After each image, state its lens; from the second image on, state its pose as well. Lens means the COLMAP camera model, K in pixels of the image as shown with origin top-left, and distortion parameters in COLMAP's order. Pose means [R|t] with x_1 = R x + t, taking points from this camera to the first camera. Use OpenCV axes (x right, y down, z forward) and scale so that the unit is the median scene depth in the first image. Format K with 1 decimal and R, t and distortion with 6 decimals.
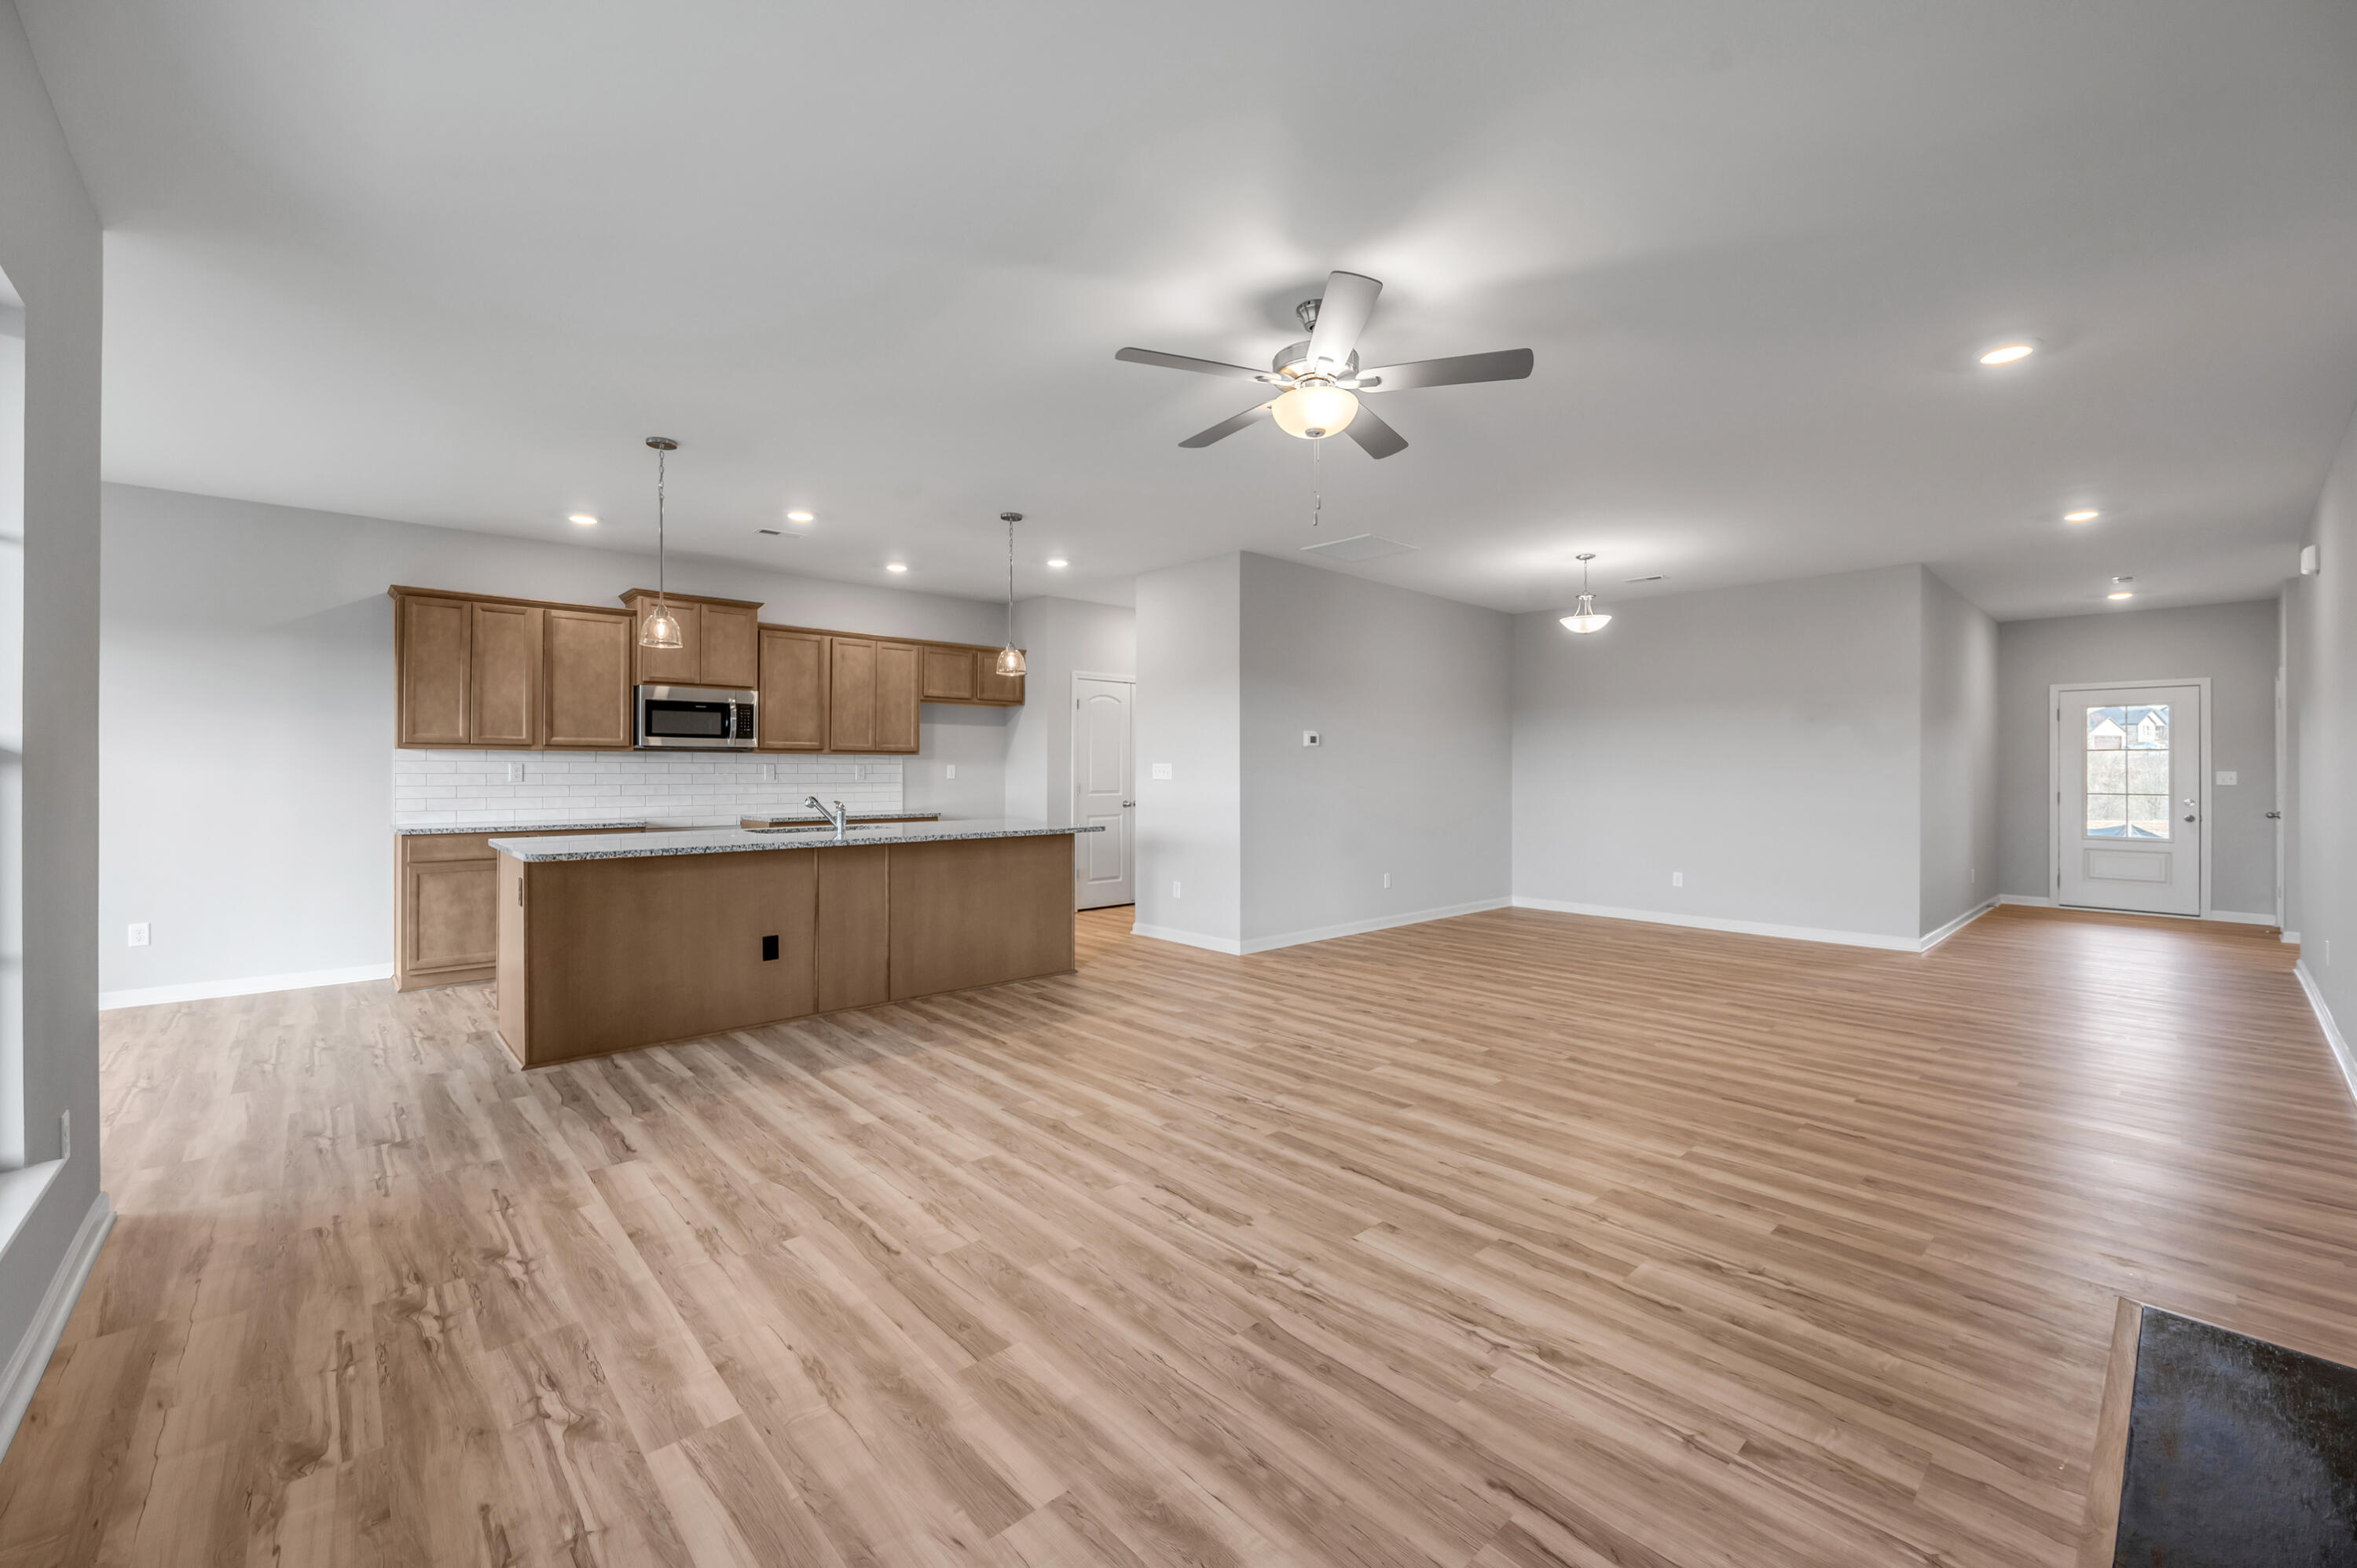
lens RADIAL K [[955.0, 0, 1170.8], [0, 955.0, 775.3], [0, 0, 1]] dist [-0.006002, 0.000357]
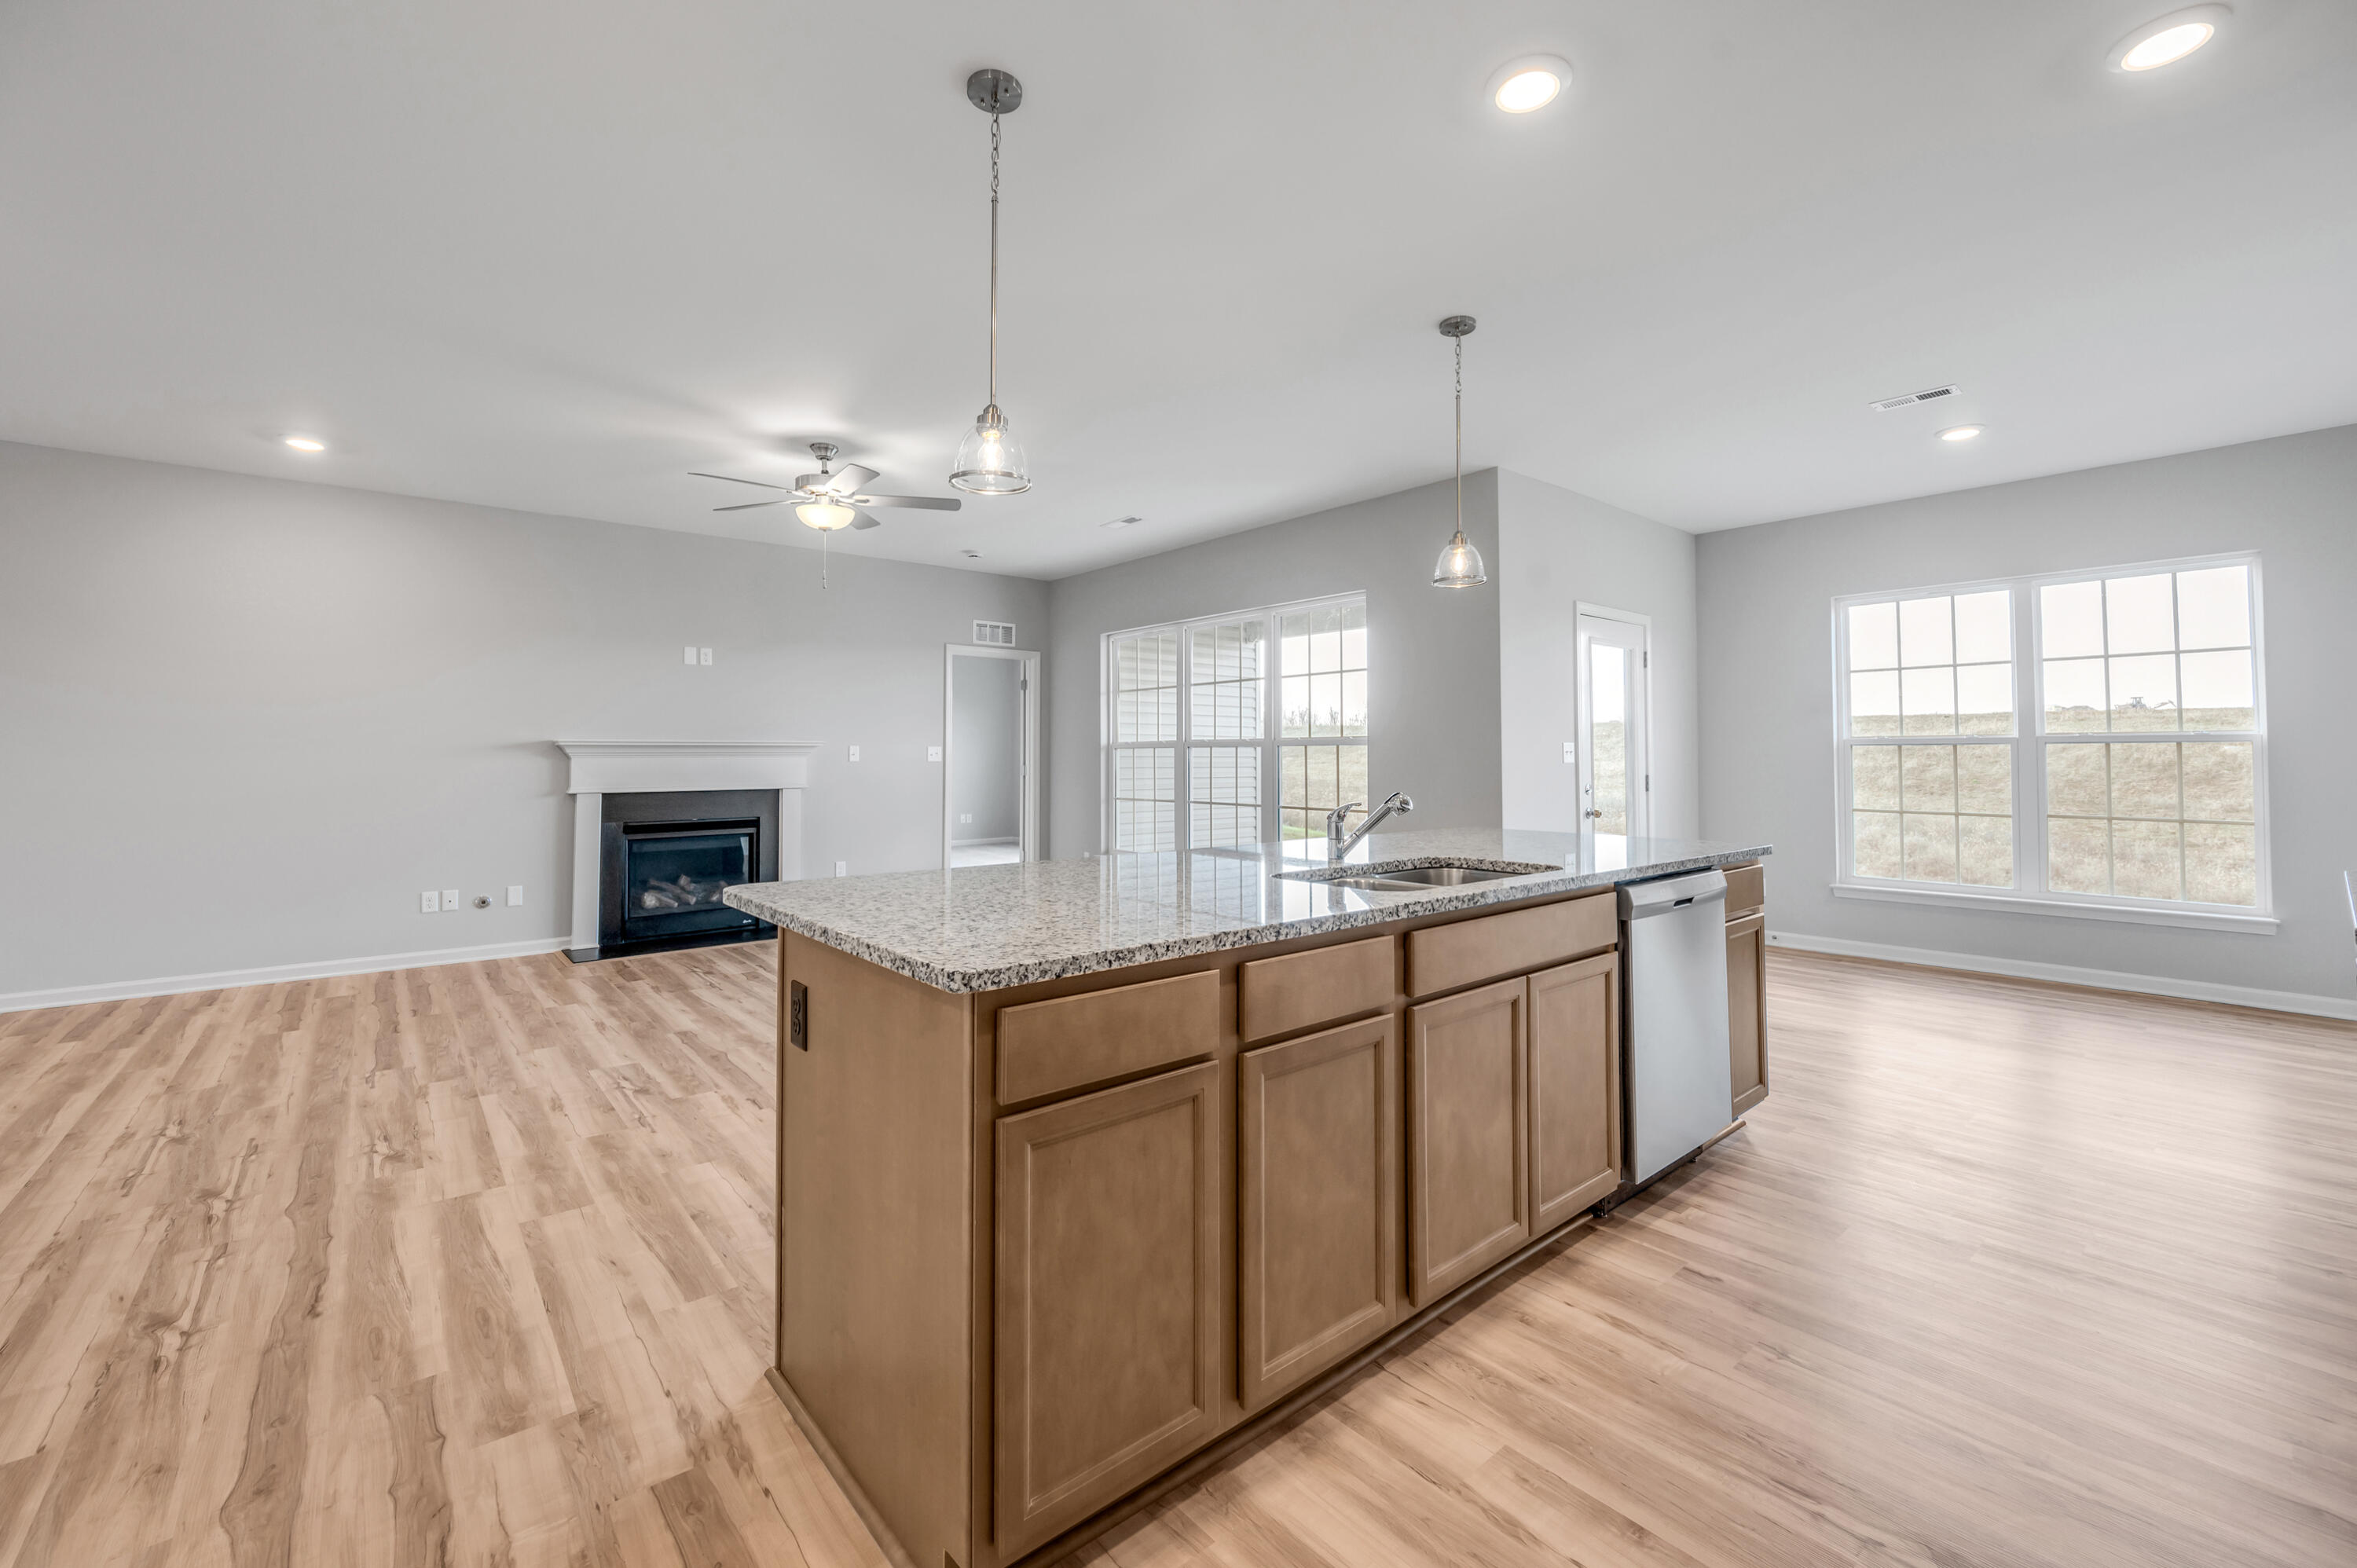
lens RADIAL K [[955.0, 0, 1175.1], [0, 955.0, 733.2], [0, 0, 1]] dist [-0.006002, 0.000357]
pose [[-0.999498, -0.000228, 0.031667, -0.308071], [-0.000863, 0.999799, -0.020038, 0.001991], [-0.031656, -0.020055, -0.999298, 1.675511]]
